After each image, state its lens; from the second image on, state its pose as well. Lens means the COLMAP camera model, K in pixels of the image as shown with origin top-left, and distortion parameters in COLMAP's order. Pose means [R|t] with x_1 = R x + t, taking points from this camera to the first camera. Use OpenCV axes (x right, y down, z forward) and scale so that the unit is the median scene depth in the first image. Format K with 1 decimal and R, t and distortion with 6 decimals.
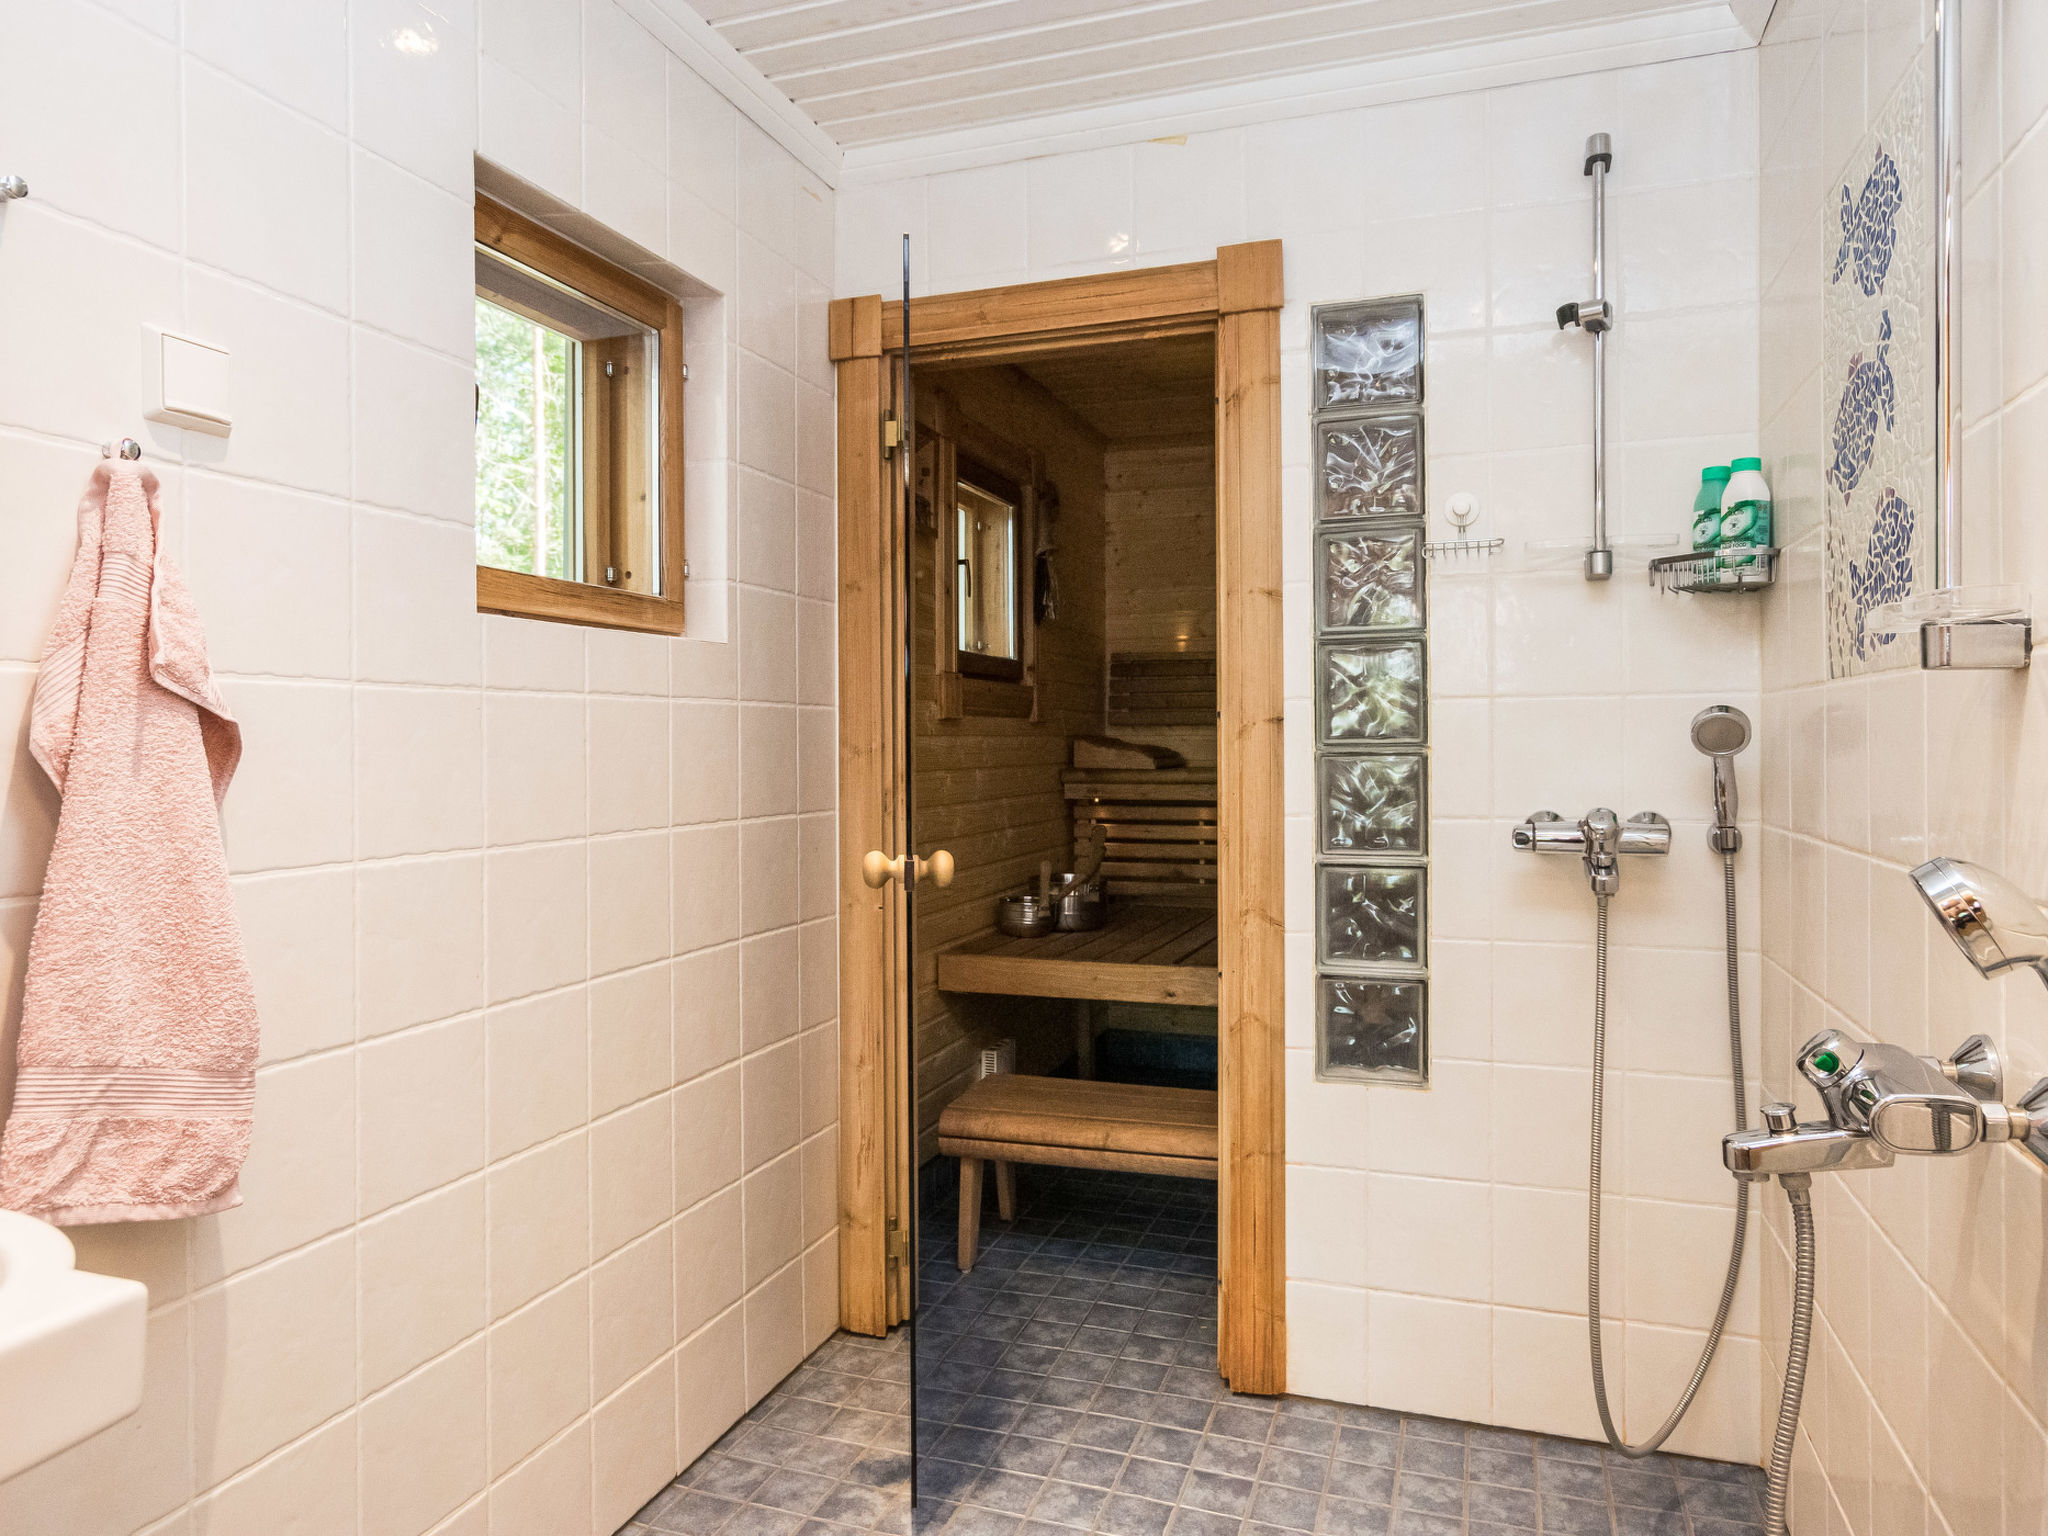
lens RADIAL K [[1323.6, 0, 1024.0], [0, 1323.6, 768.0], [0, 0, 1]] dist [0.000048, -0.000010]
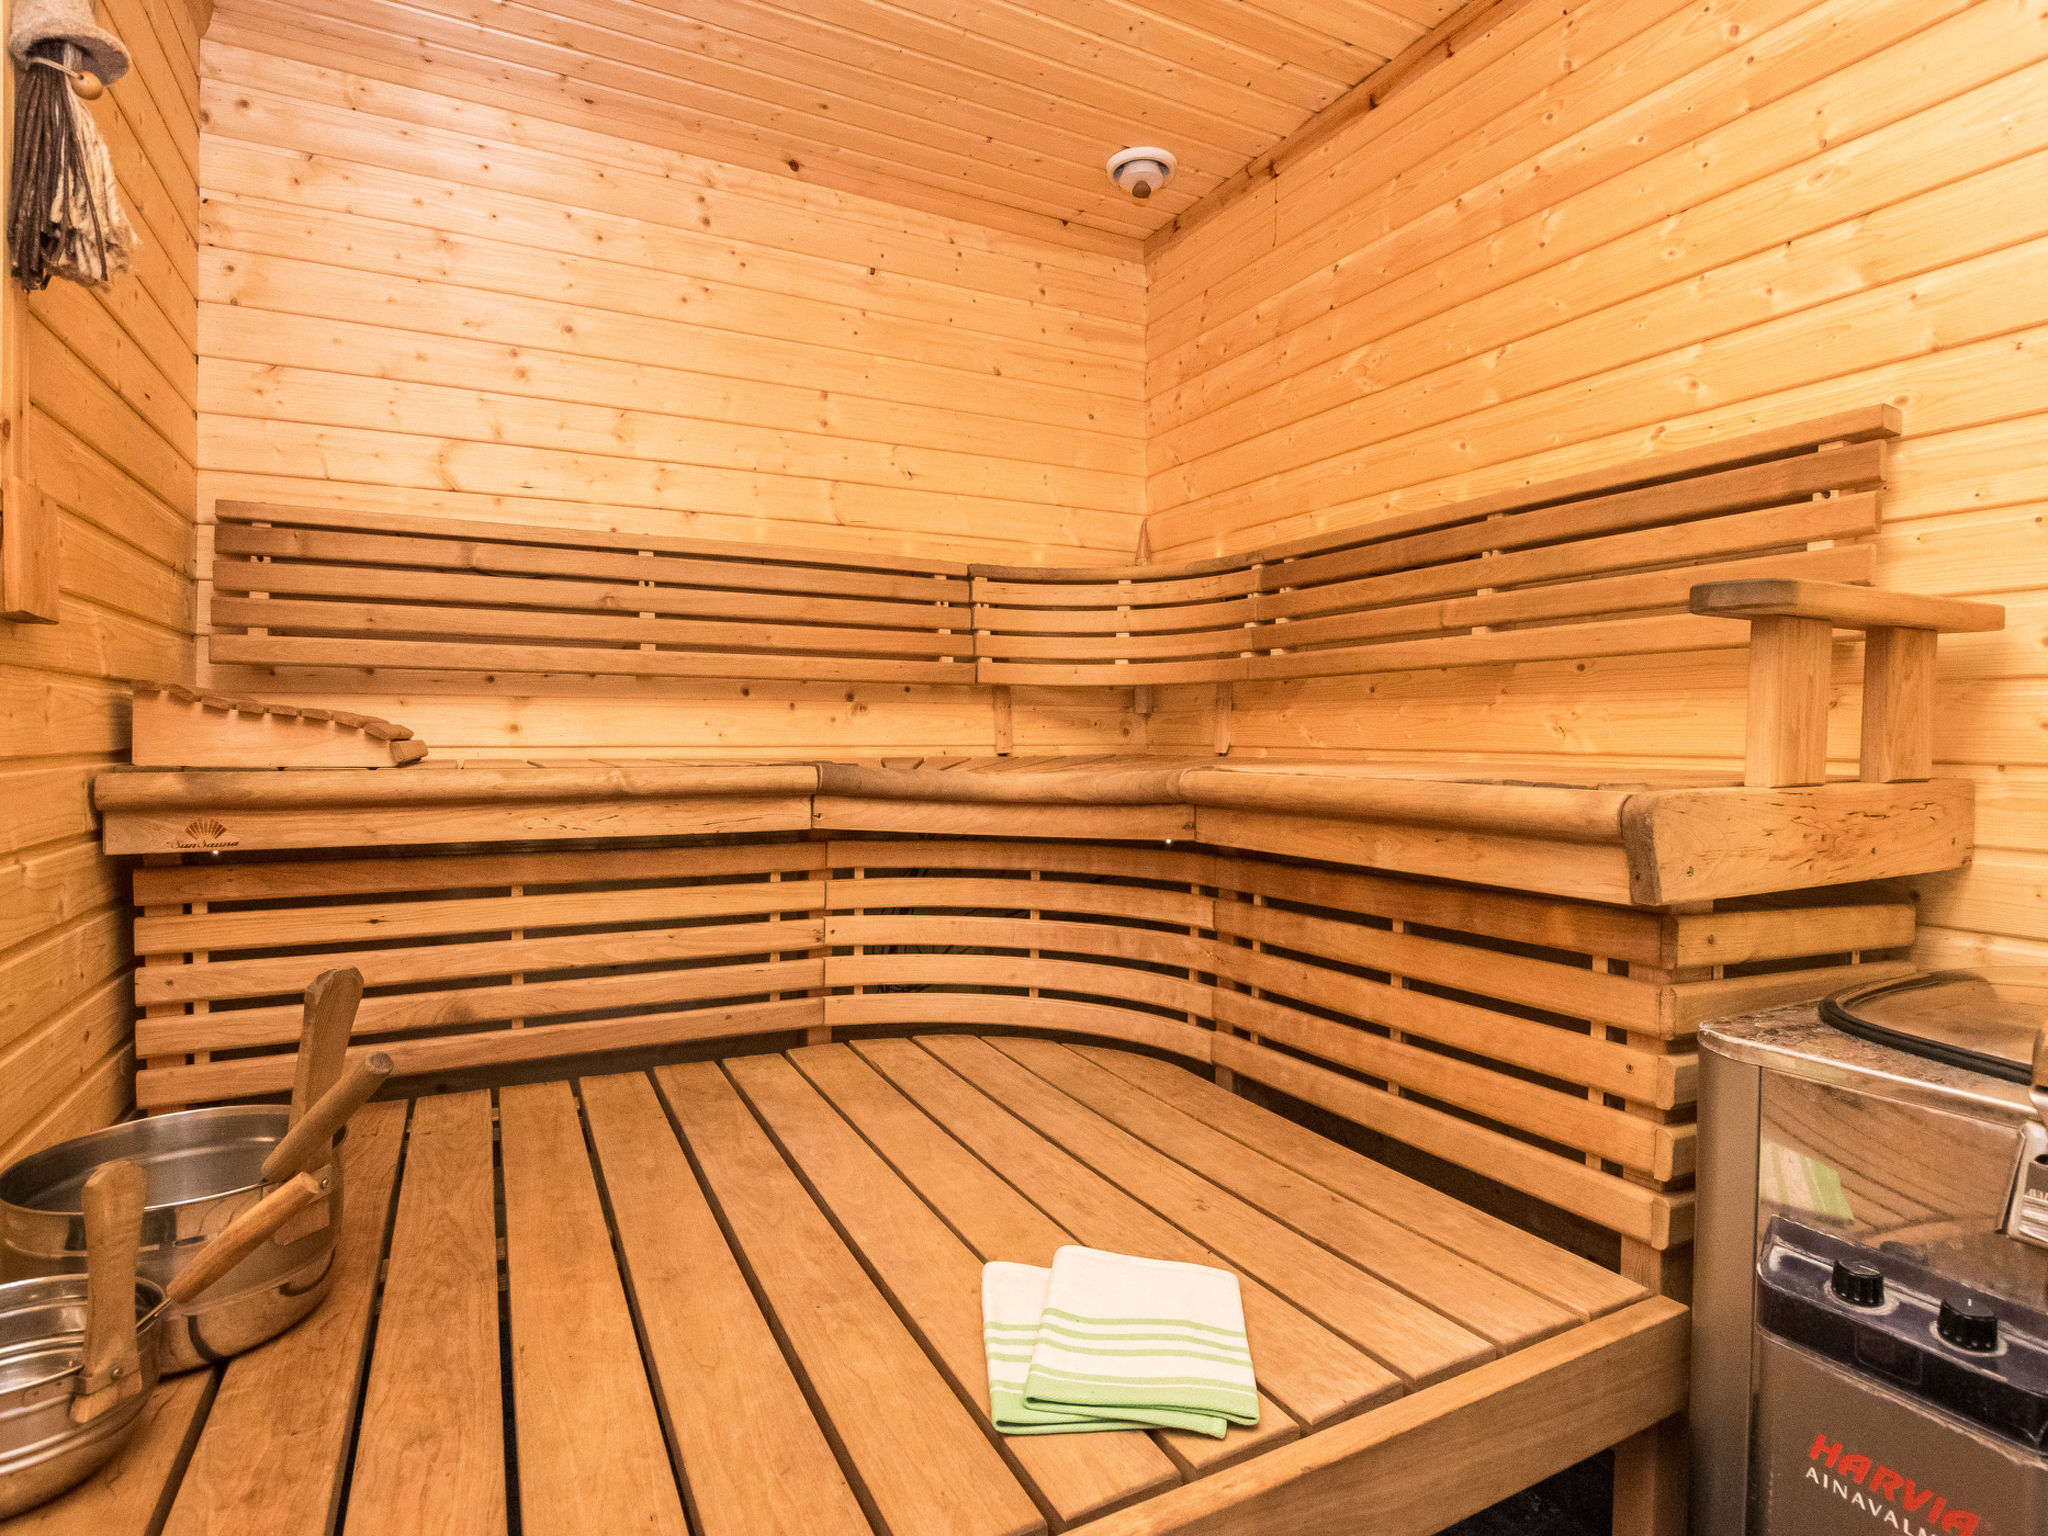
lens RADIAL K [[1079.4, 0, 1025.9], [0, 1079.4, 741.3], [0, 0, 1]] dist [-0.000818, -0.000304]
pose [[0.686931, 0.004673, 0.726708, -0.009775], [0.004447, 0.999934, -0.010634, -0.002668], [-0.726709, 0.010536, 0.686865, 0.627729]]
